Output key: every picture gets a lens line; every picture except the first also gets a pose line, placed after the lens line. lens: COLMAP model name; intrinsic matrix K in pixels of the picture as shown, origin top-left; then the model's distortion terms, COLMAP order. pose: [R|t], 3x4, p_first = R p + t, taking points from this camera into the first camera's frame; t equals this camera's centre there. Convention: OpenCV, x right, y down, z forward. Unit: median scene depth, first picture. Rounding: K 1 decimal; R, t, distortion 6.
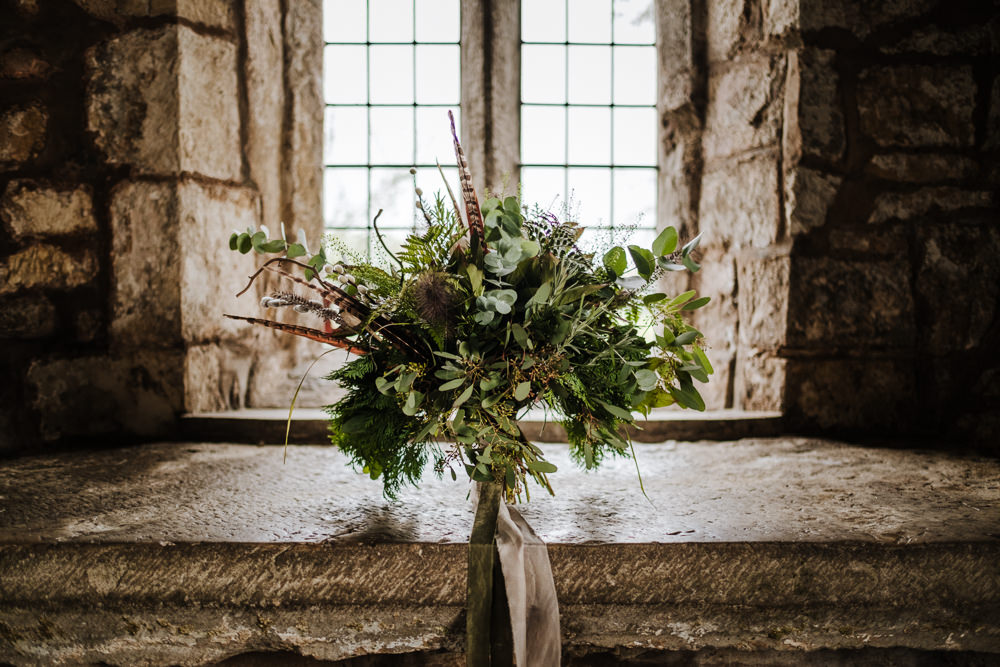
lens RADIAL K [[1002.4, 0, 504.2], [0, 1002.4, 335.0], [0, 0, 1]] dist [-0.019272, 0.000000]
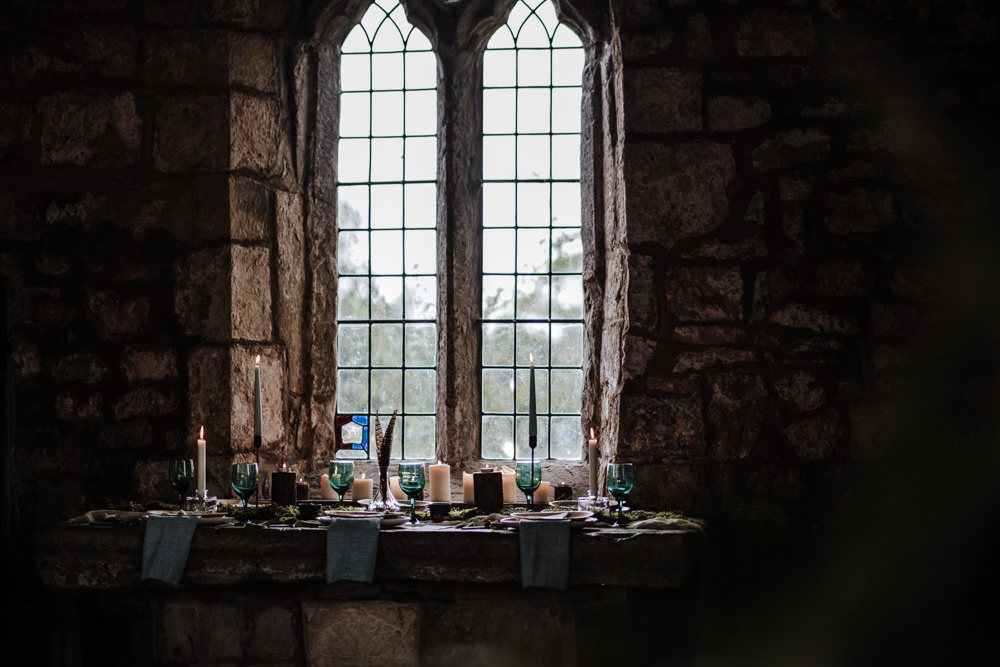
lens RADIAL K [[2448.6, 0, 499.6], [0, 2448.6, 332.5], [0, 0, 1]] dist [0.020232, 0.000000]
pose [[0.976466, -0.005294, -0.215608, 0.876264], [-0.008754, 0.997902, -0.064147, 0.062568], [0.215496, 0.064525, 0.974371, -2.538664]]
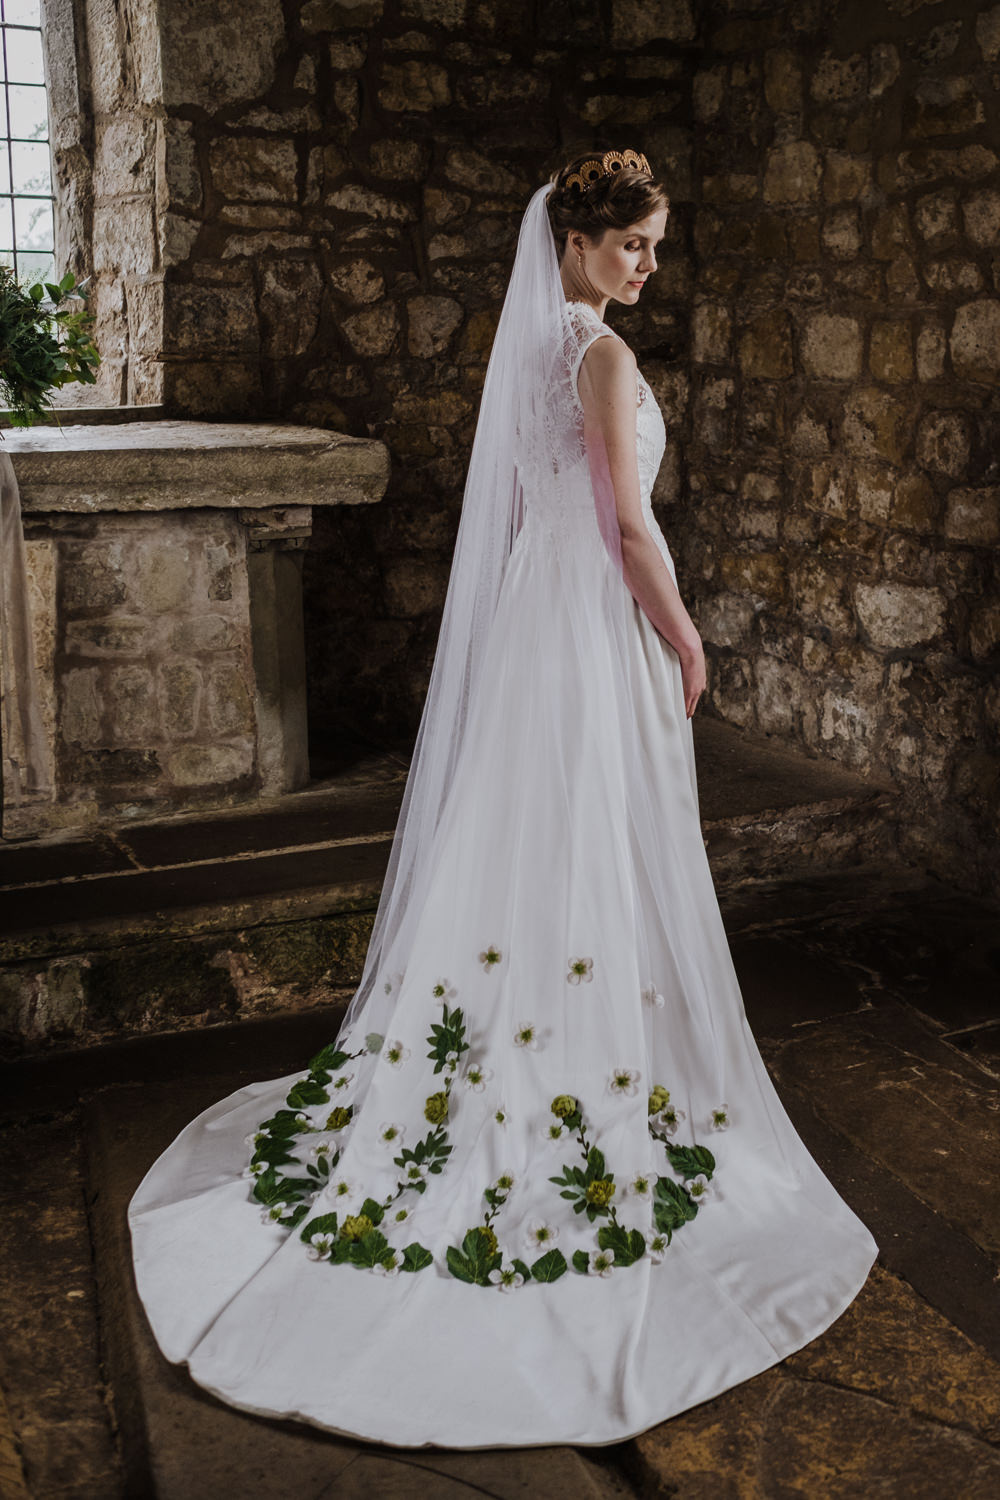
lens RADIAL K [[1724.5, 0, 576.7], [0, 1724.5, 637.8], [0, 0, 1]] dist [-0.008118, 0.000000]
pose [[0.901778, -0.072199, 0.426126, -0.216635], [0.007284, 0.988347, 0.152042, 0.040633], [-0.432137, -0.134004, 0.891796, -1.280494]]
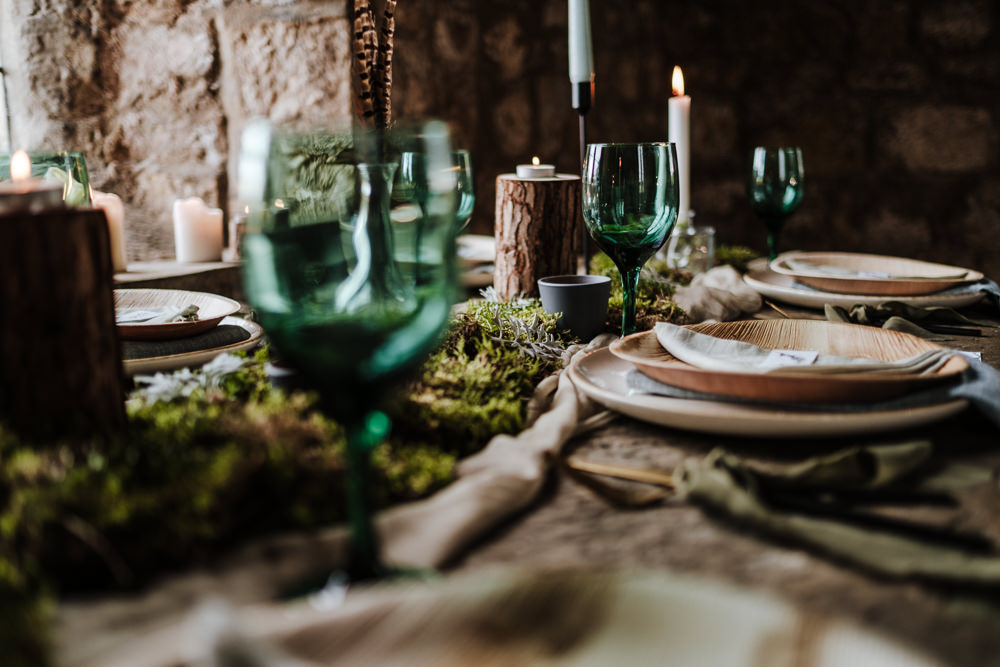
lens RADIAL K [[1002.4, 0, 506.2], [0, 1002.4, 333.4], [0, 0, 1]] dist [-0.019272, 0.000000]
pose [[0.421634, -0.155017, 0.893417, -0.330256], [0.042483, 0.987574, 0.151305, 0.038577], [-0.905771, -0.025841, 0.422980, 0.576882]]
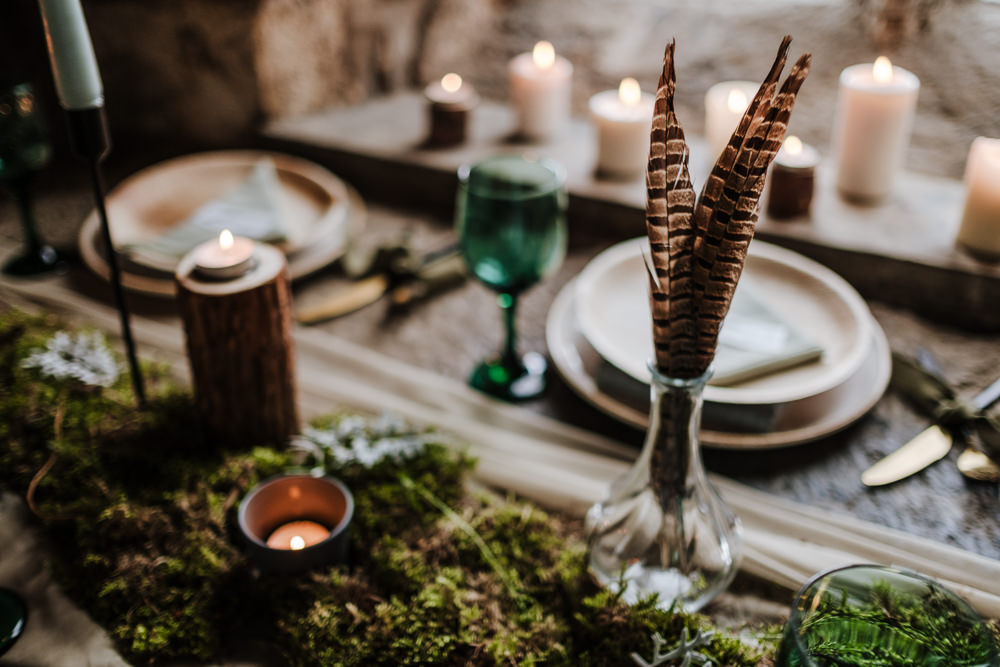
lens RADIAL K [[1002.4, 0, 499.8], [0, 1002.4, 331.5], [0, 0, 1]] dist [-0.019272, 0.000000]
pose [[0.902657, 0.228916, -0.364428, 0.028280], [-0.014262, 0.862244, 0.506293, -0.101089], [0.430124, -0.451811, 0.781575, 0.559742]]
